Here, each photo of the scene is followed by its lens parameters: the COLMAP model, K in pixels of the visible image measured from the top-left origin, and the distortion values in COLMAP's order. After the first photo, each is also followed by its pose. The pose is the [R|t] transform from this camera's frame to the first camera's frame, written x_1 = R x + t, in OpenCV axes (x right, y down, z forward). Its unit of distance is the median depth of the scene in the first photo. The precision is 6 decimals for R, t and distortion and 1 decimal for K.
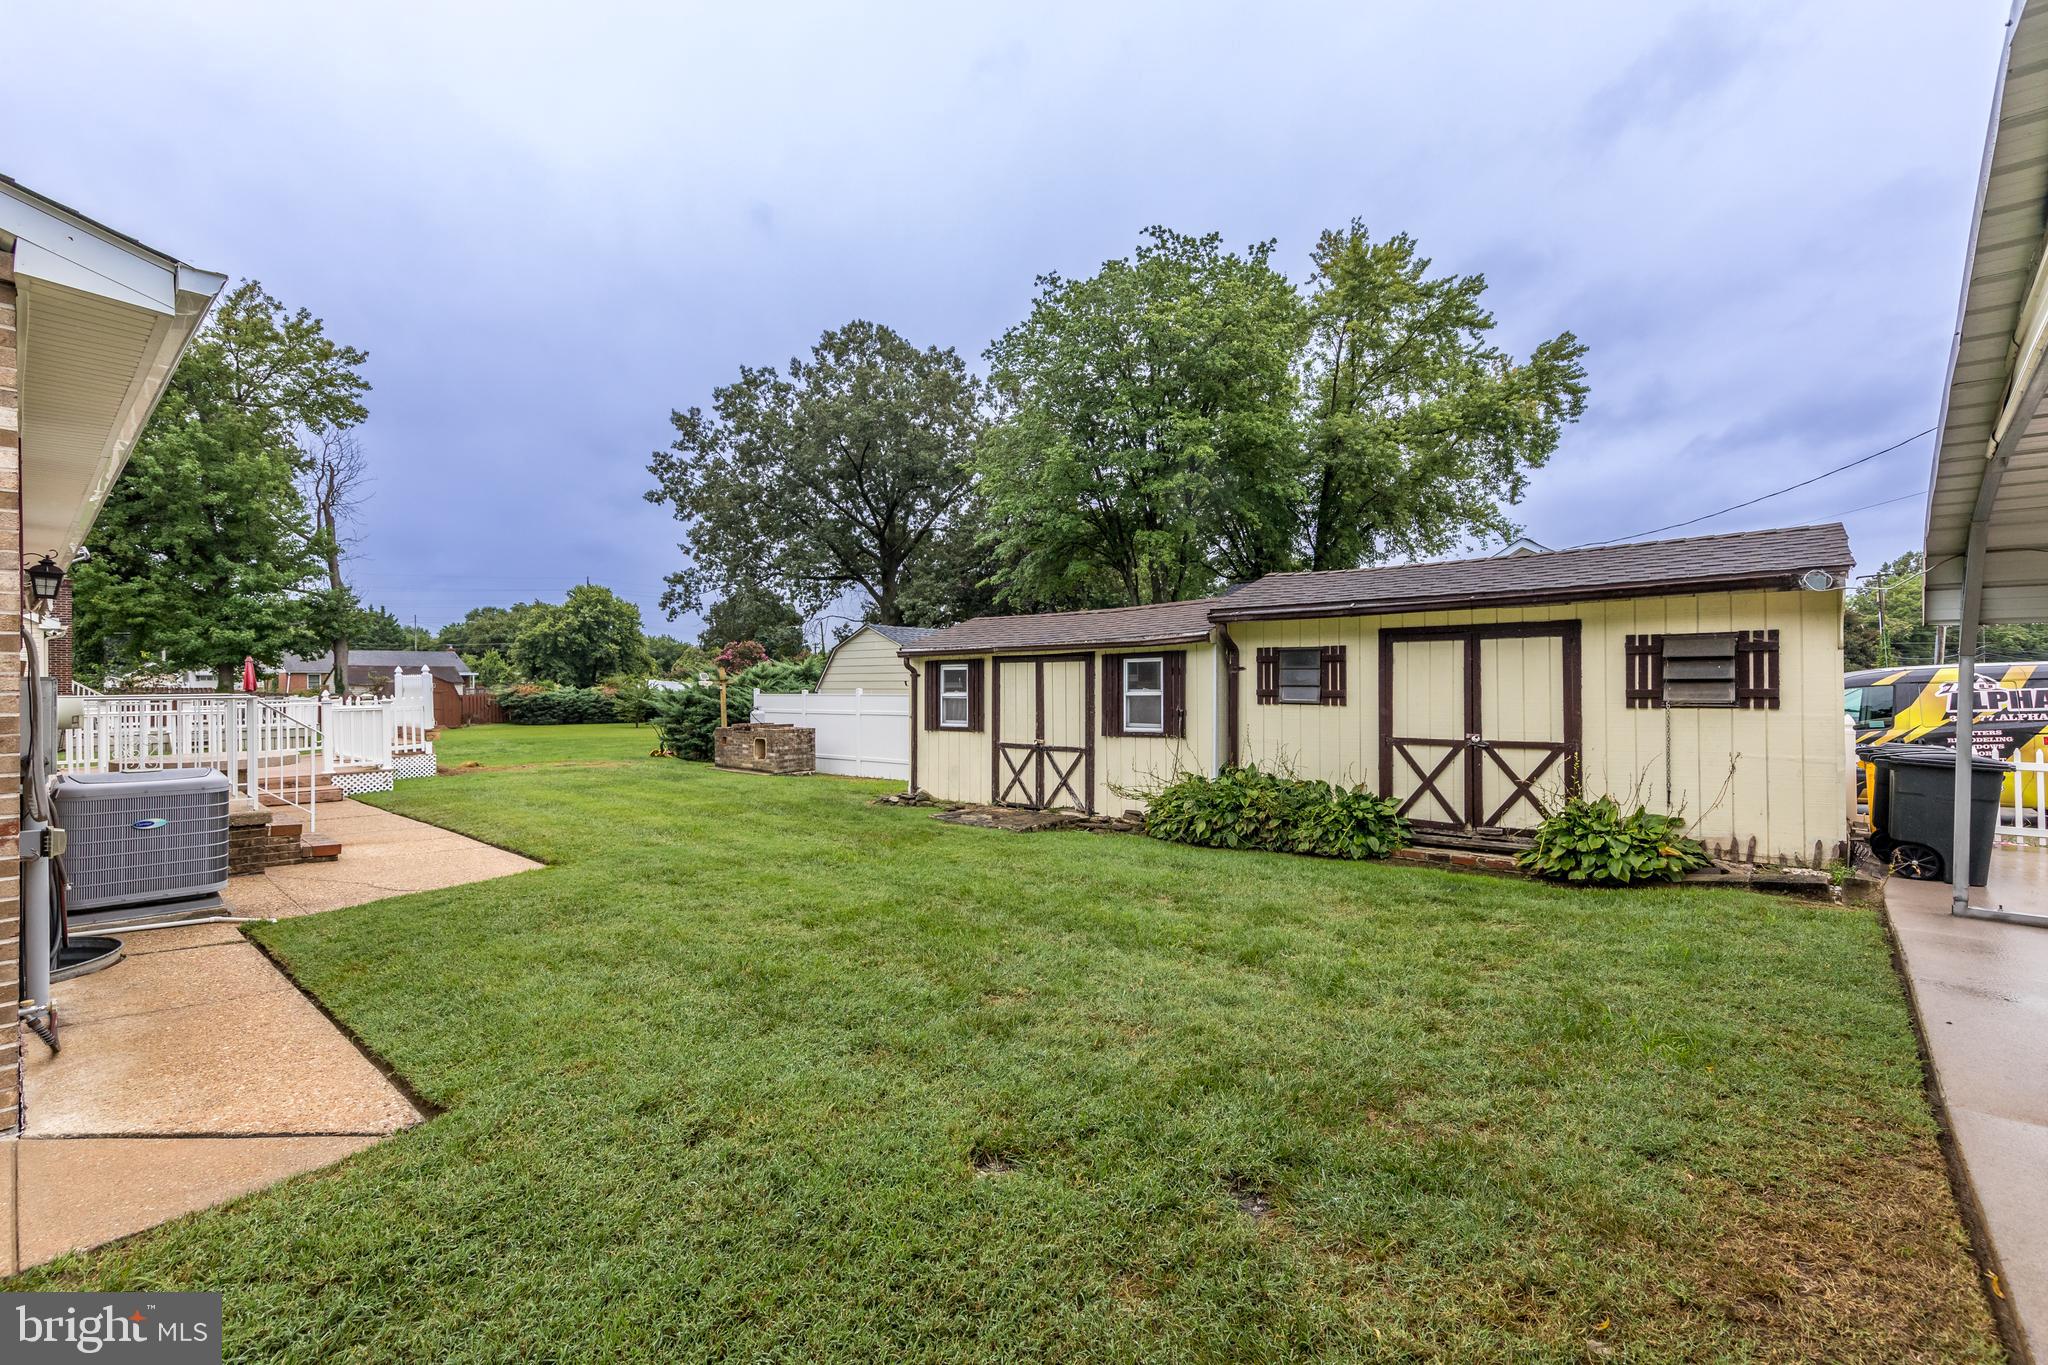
lens RADIAL K [[879.3, 0, 1024.3], [0, 879.3, 681.1], [0, 0, 1]] dist [0.007657, -0.000006]
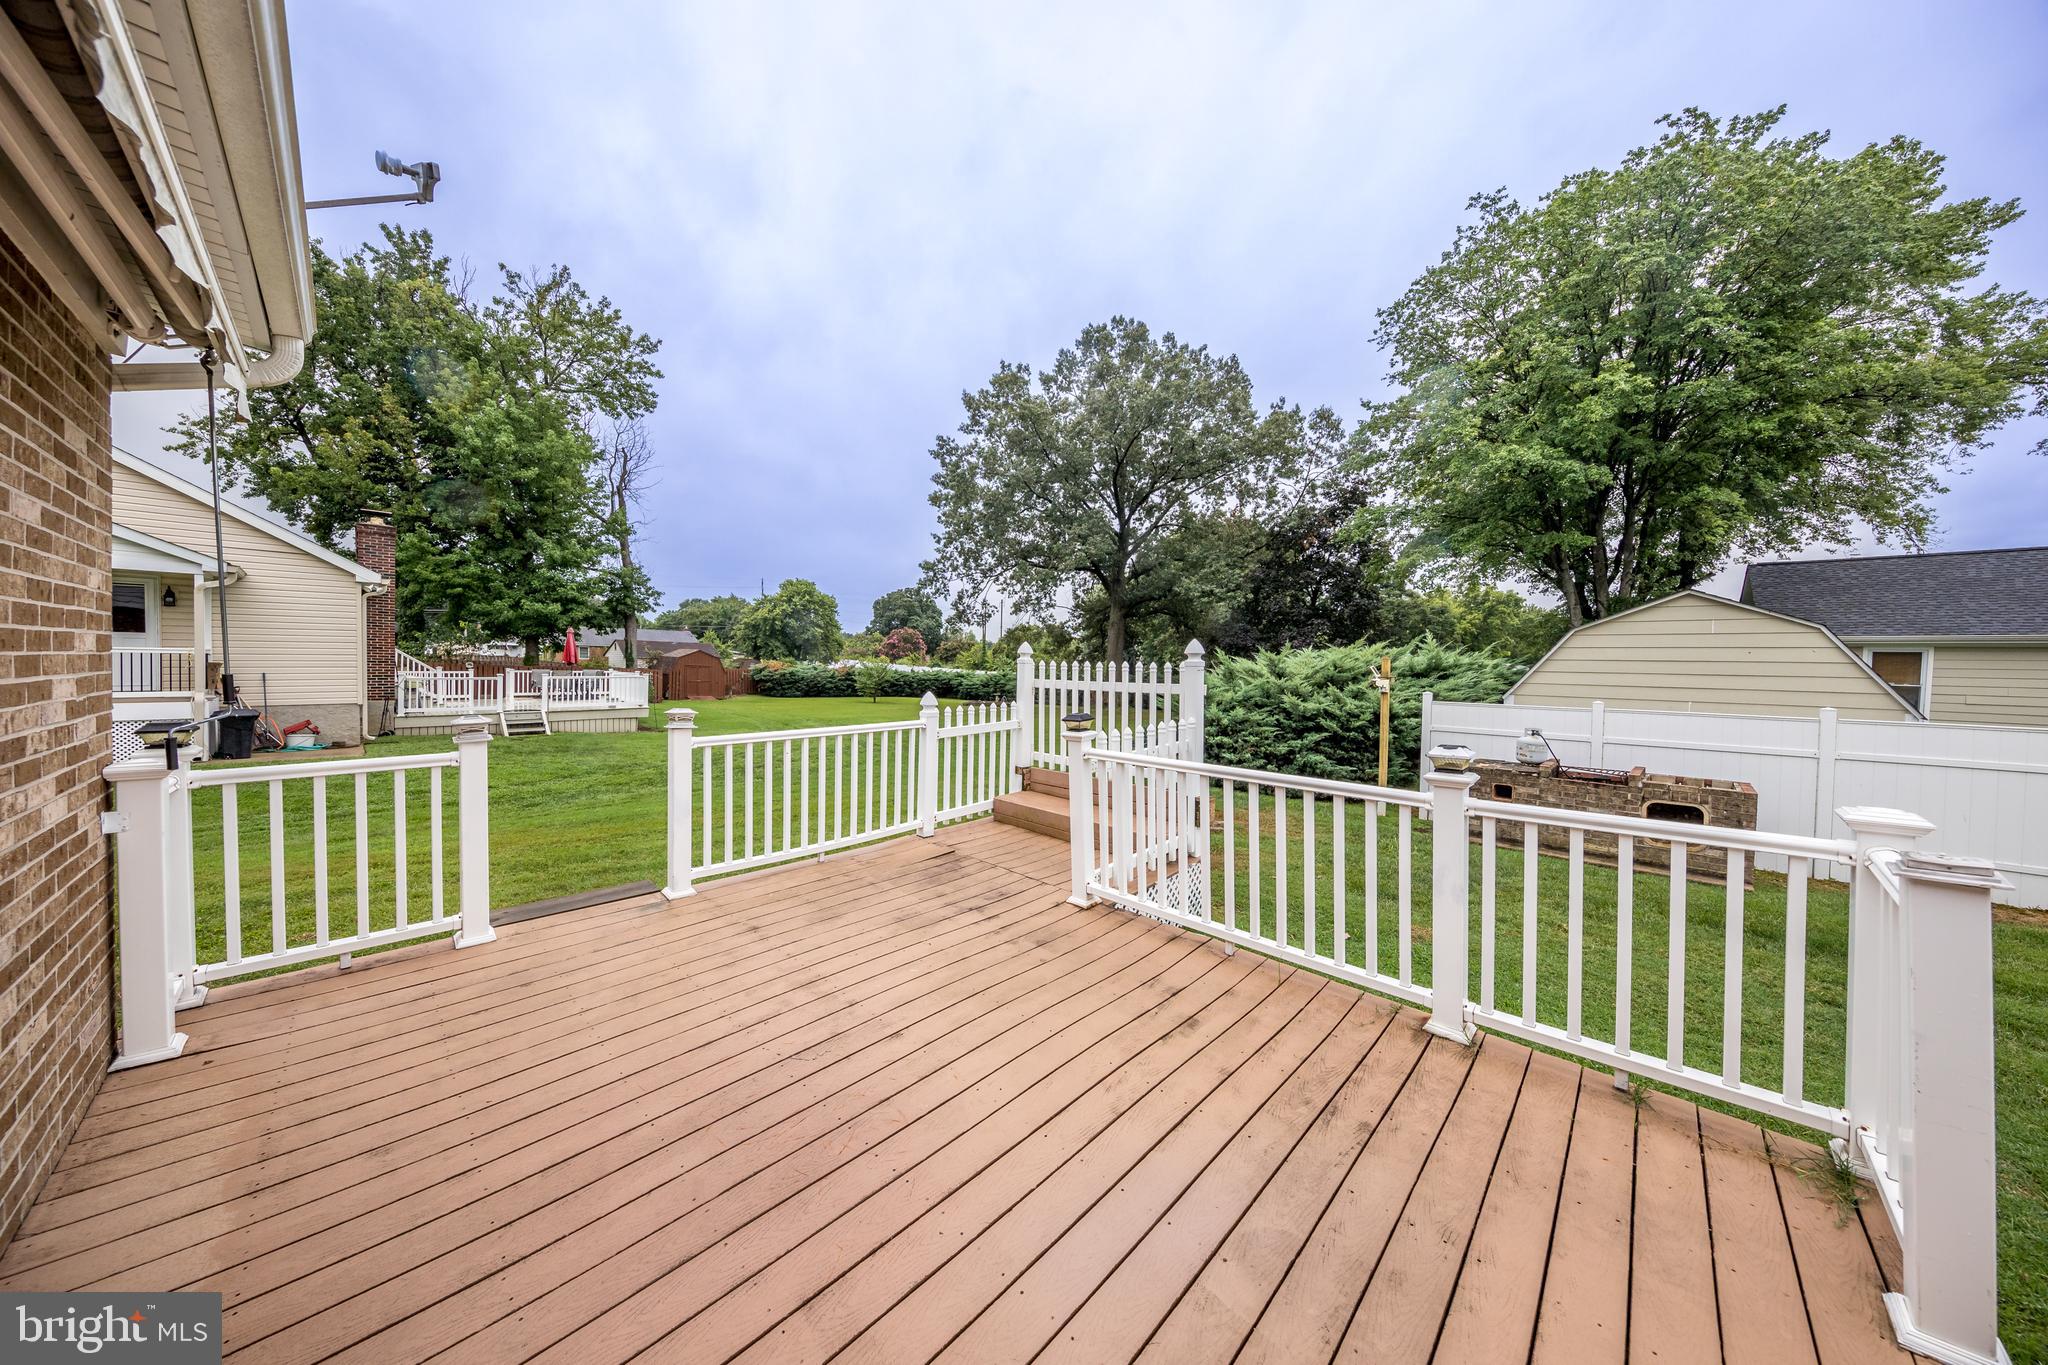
lens RADIAL K [[650.1, 0, 1026.2], [0, 650.1, 681.6], [0, 0, 1]] dist [0.001670, -0.004258]
pose [[0.998187, 0.028554, -0.052979, -0.991485], [-0.027126, 0.999254, 0.027474, -0.006893], [0.053724, -0.025987, 0.998218, 0.935582]]
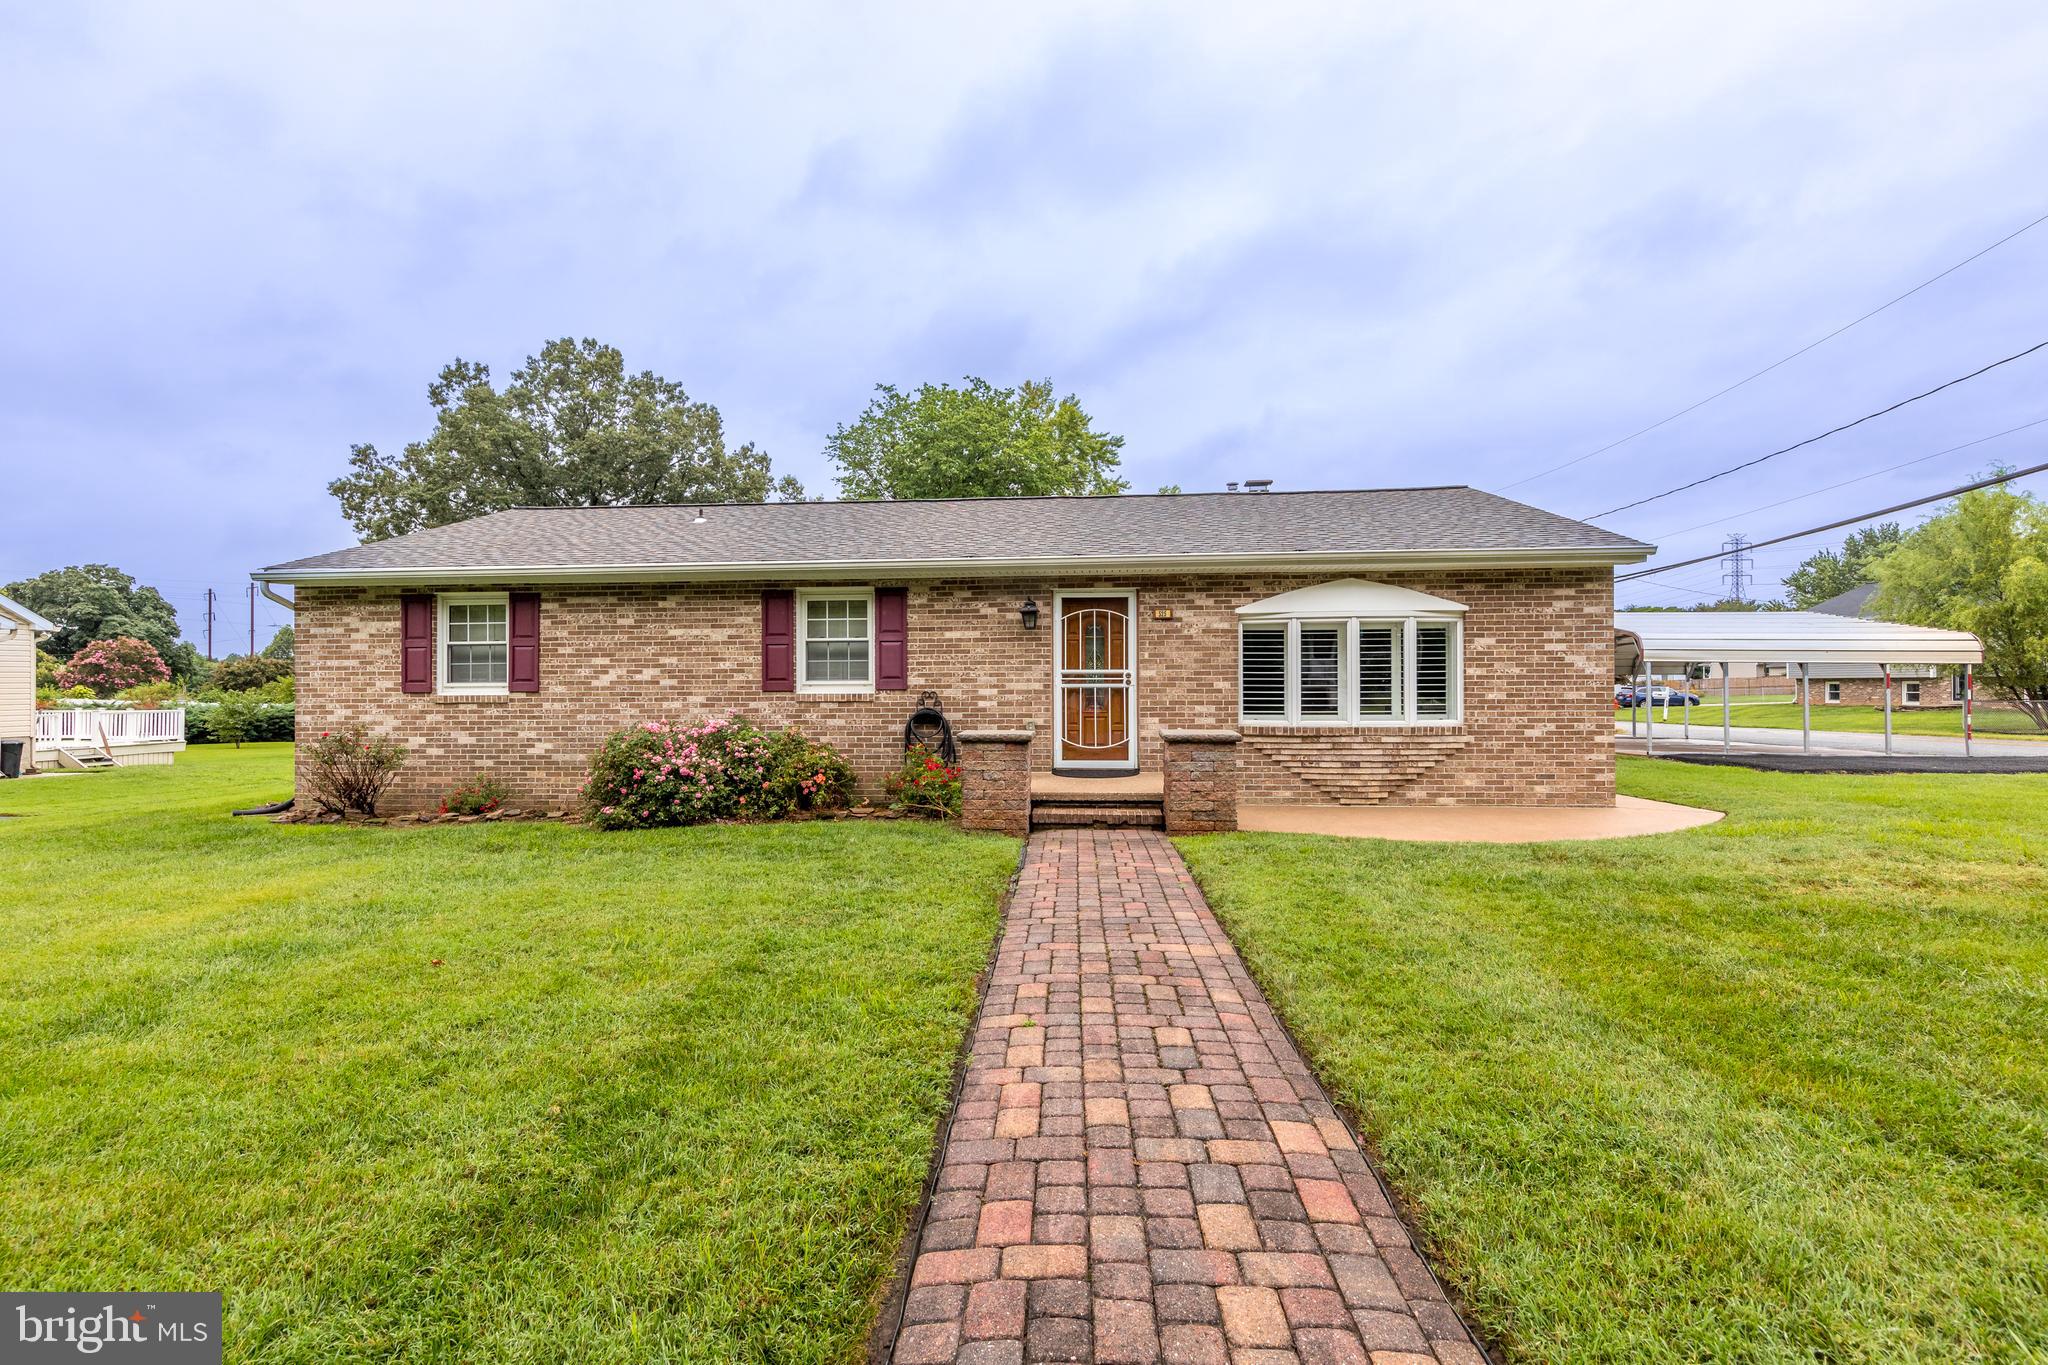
lens RADIAL K [[954.2, 0, 1024.9], [0, 954.2, 680.3], [0, 0, 1]] dist [-0.000044, -0.000078]
pose [[0.811726, 0.007088, 0.583995, -1.735219], [0.001586, 0.999896, -0.014340, 0.012167], [-0.584036, 0.012567, 0.811630, -0.779120]]
